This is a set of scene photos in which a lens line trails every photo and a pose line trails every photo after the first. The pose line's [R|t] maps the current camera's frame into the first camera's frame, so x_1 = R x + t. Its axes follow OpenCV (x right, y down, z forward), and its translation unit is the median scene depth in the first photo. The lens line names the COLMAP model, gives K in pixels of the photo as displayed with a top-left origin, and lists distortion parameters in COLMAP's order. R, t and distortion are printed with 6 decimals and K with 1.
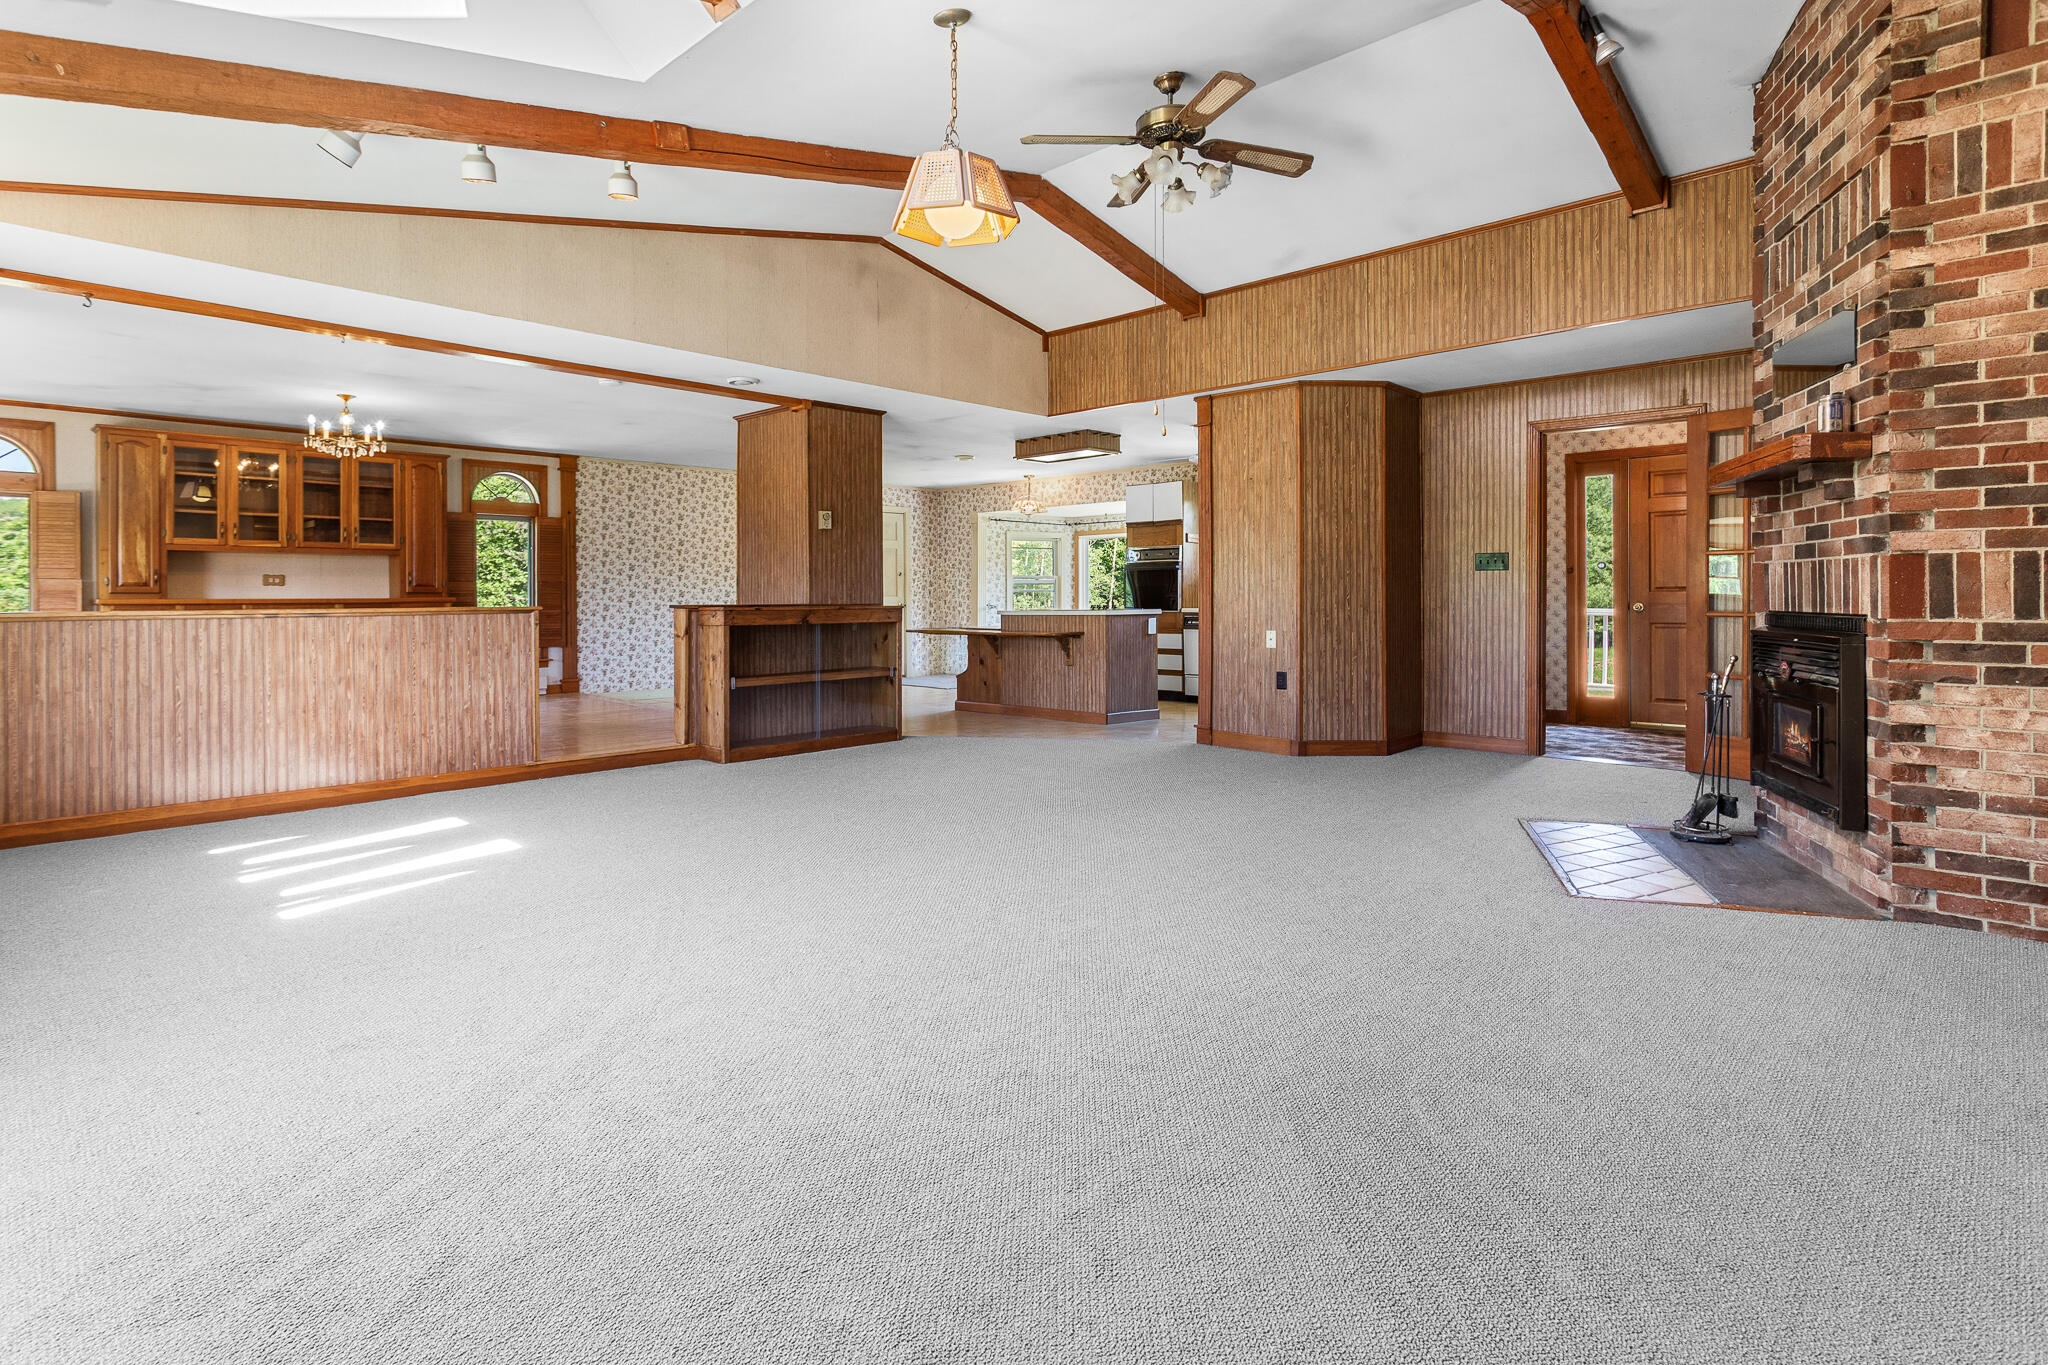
lens RADIAL K [[993.8, 0, 1009.8], [0, 993.8, 595.5], [0, 0, 1]] dist [-0.003814, 0.001988]
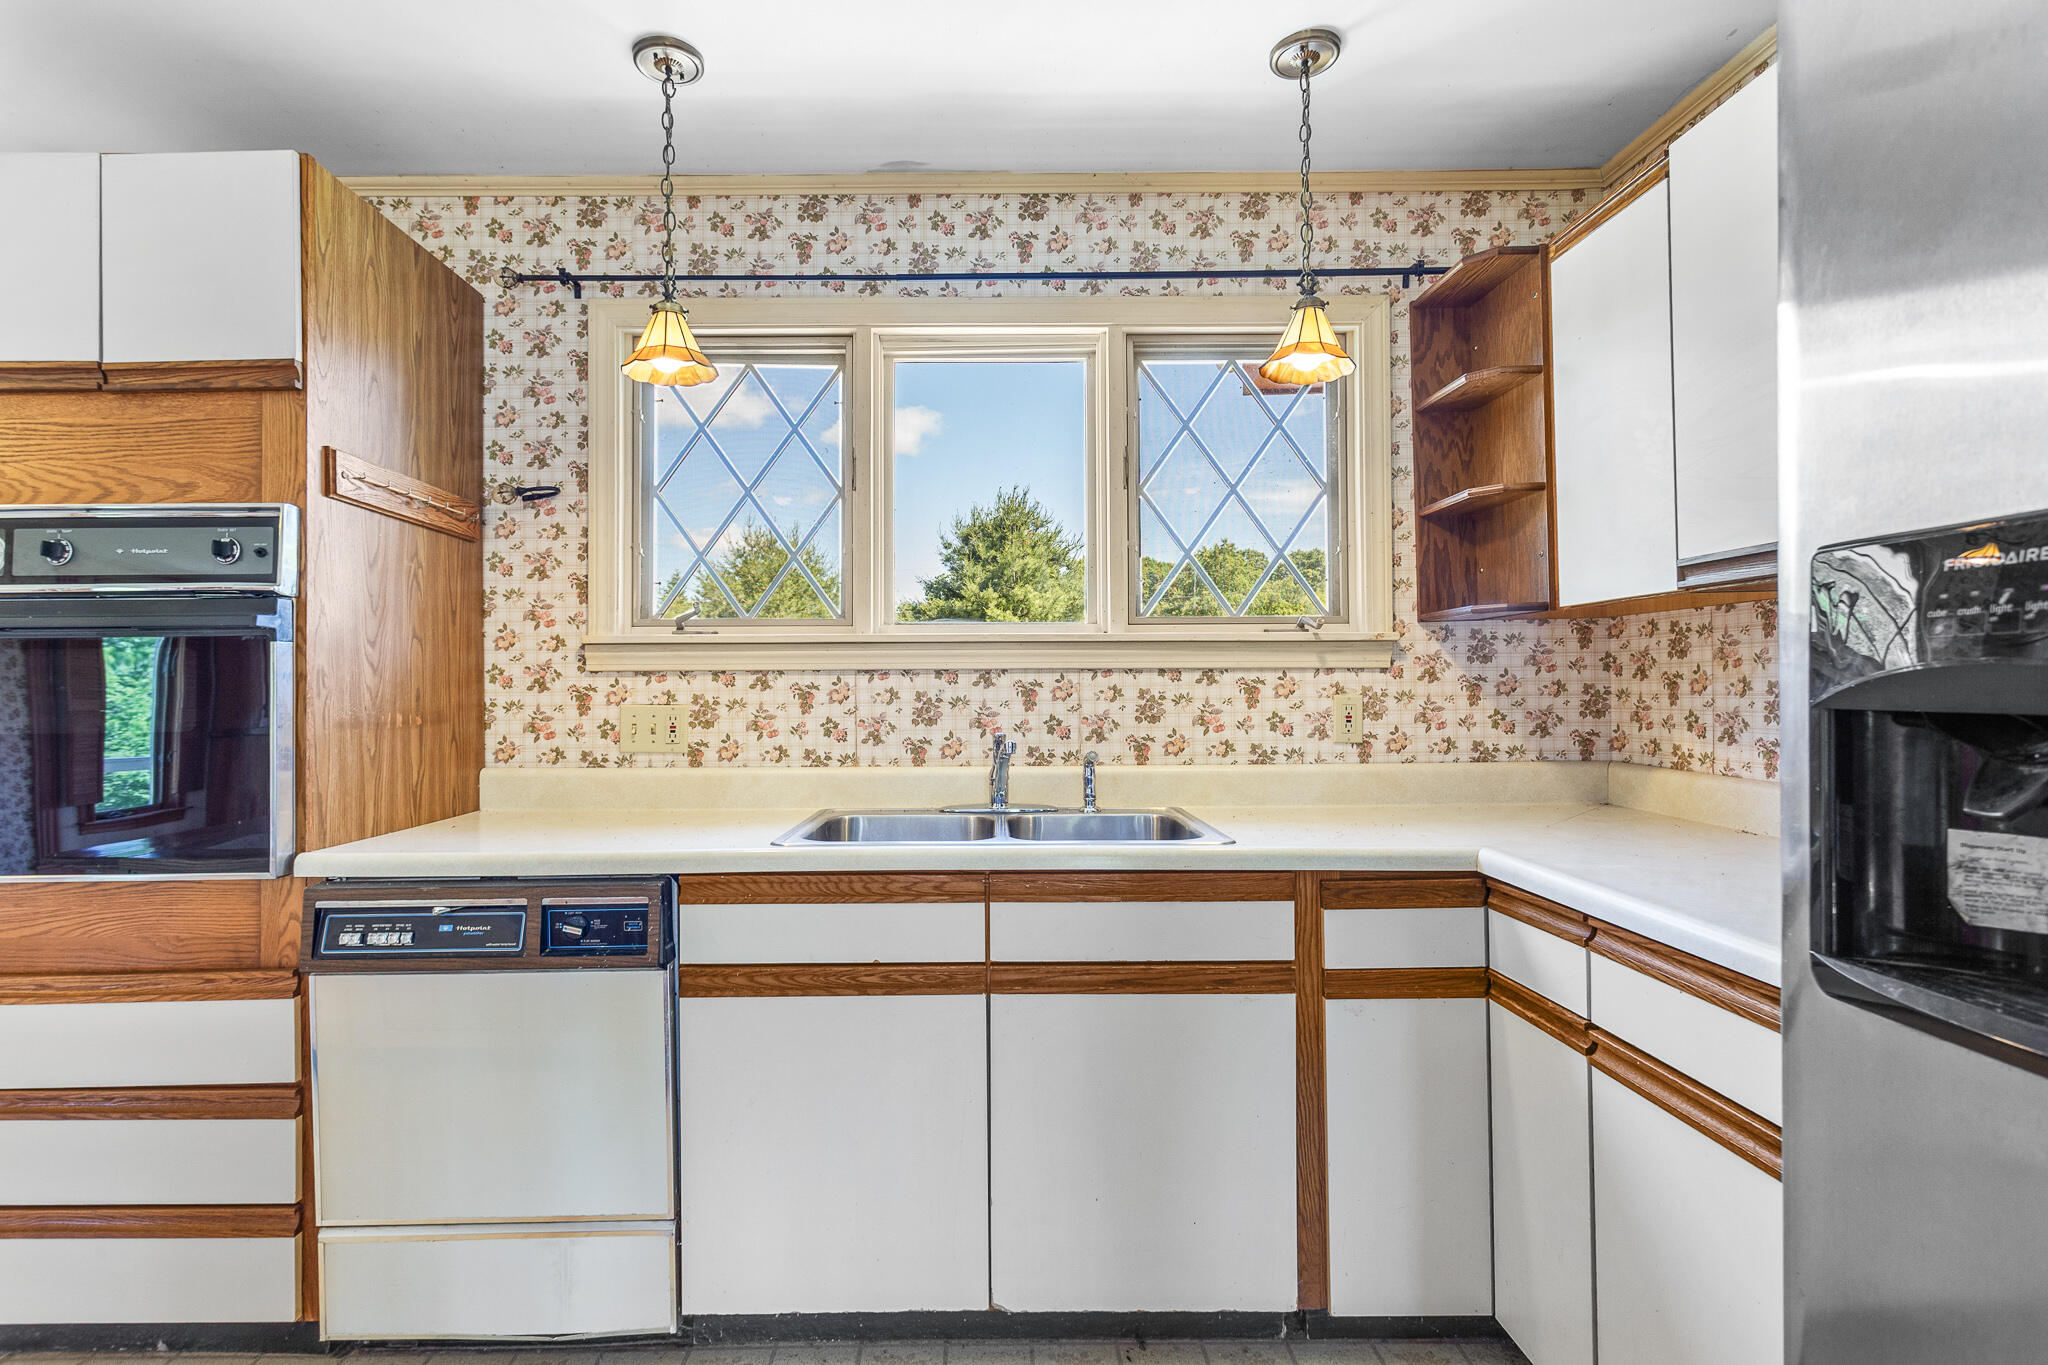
lens RADIAL K [[993.8, 0, 987.6], [0, 993.8, 670.4], [0, 0, 1]] dist [-0.003814, 0.001988]
pose [[0.714745, 0.011720, 0.699287, 0.174927], [0.005675, 0.999729, -0.022556, -0.020129], [-0.699362, 0.020090, 0.714485, 1.007873]]
